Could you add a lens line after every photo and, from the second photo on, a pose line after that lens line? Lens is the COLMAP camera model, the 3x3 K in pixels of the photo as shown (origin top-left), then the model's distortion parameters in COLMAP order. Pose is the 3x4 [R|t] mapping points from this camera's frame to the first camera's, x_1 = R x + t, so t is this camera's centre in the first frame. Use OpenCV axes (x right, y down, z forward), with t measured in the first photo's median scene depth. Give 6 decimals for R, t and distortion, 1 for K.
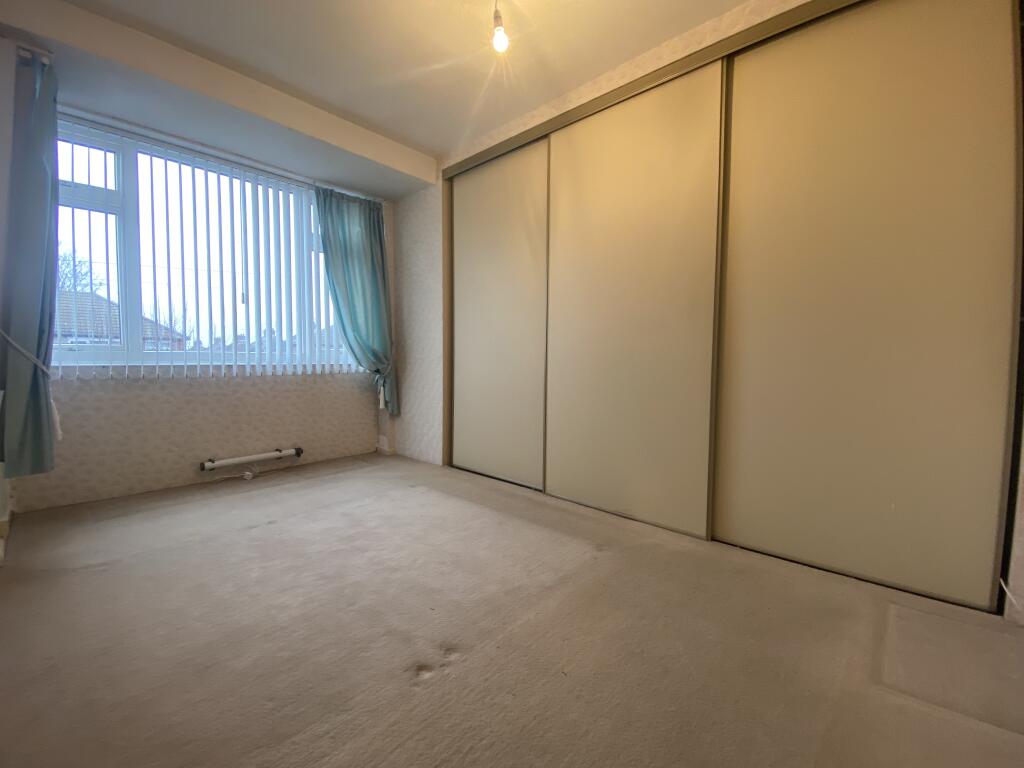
lens RADIAL K [[419.6, 0, 512.0], [0, 419.6, 384.0], [0, 0, 1]] dist [0.018025, -0.021332]
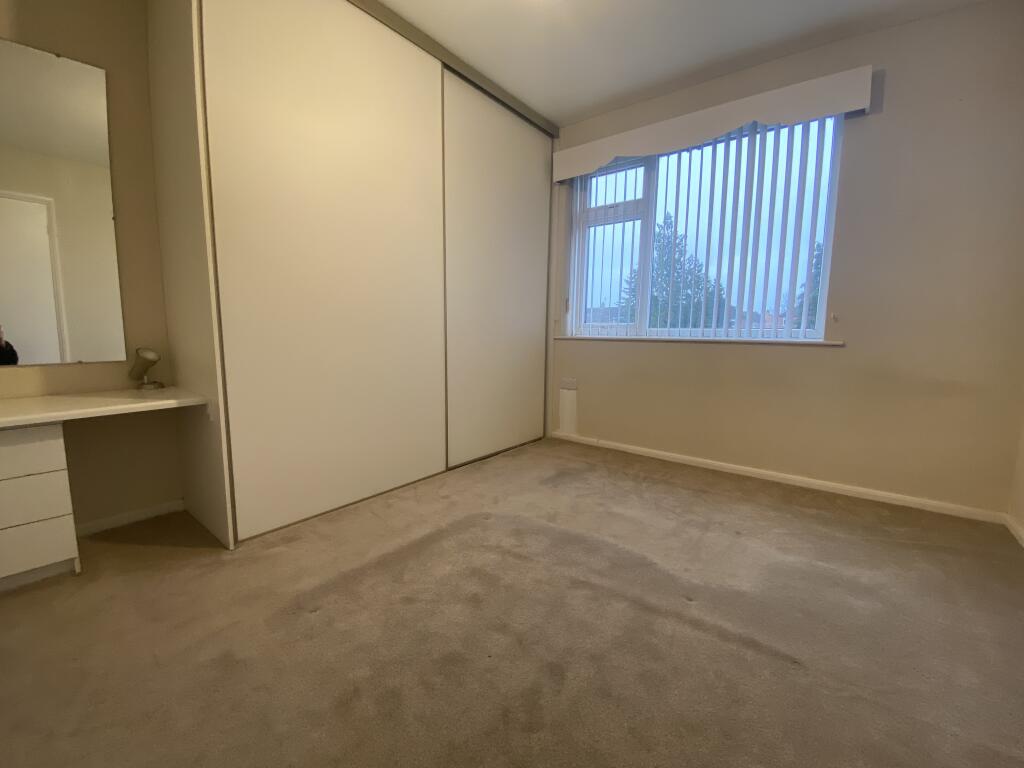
lens RADIAL K [[419.6, 0, 512.0], [0, 419.6, 384.0], [0, 0, 1]] dist [0.018025, -0.021332]
pose [[0.067426, 0.121317, -0.990321, 0.348178], [-0.058946, 0.991331, 0.117427, -0.037665], [0.995981, 0.050458, 0.073993, 0.554060]]
